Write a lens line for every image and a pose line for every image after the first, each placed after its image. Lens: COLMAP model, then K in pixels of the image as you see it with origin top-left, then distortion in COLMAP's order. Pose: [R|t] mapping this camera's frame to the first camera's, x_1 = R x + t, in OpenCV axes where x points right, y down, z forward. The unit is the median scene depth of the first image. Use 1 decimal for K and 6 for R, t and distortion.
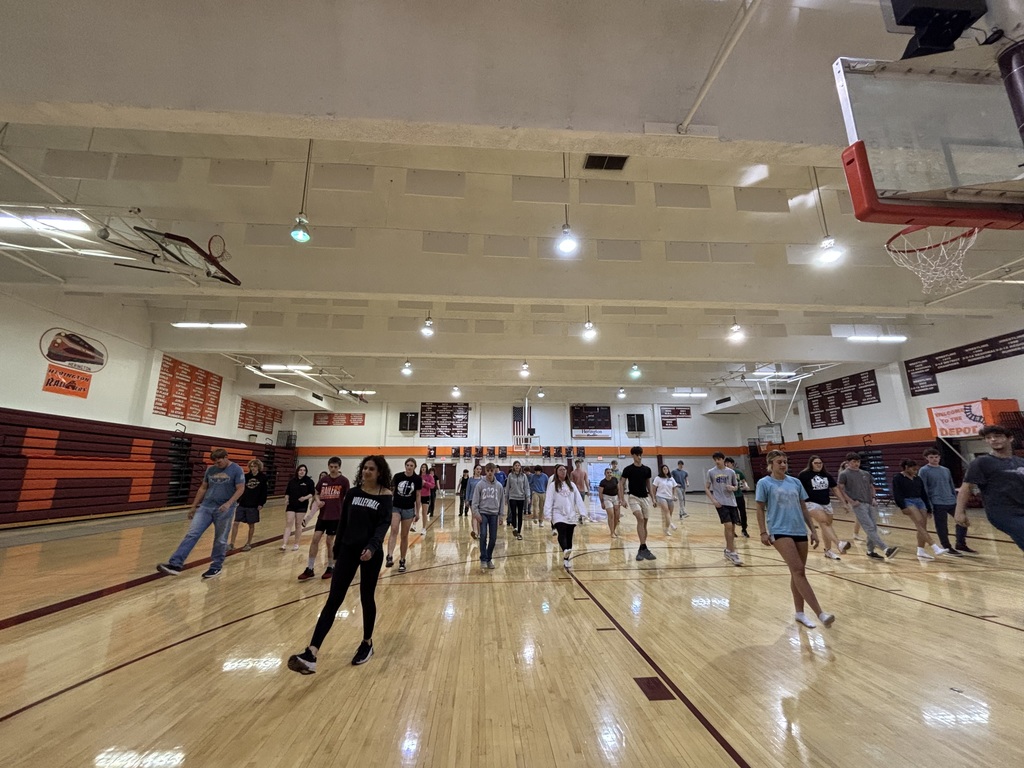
lens RADIAL K [[410.4, 0, 511.5], [0, 410.4, 388.5], [0, 0, 1]] dist [0.007411, -0.002424]
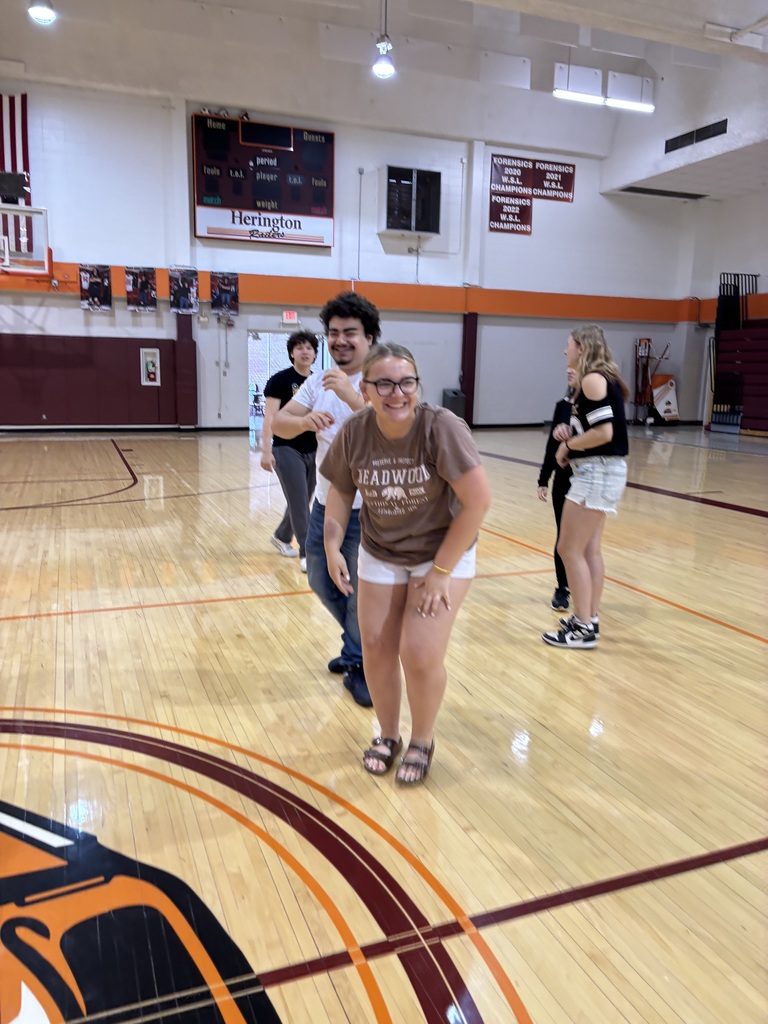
lens RADIAL K [[768.3, 0, 375.3], [0, 768.3, 522.0], [0, 0, 1]] dist [0.048660, -0.054522]
pose [[0.954570, -0.037538, 0.295613, 0.138581], [-0.081329, 0.921552, 0.379642, 0.119482], [-0.286674, -0.386437, 0.876633, 0.580449]]
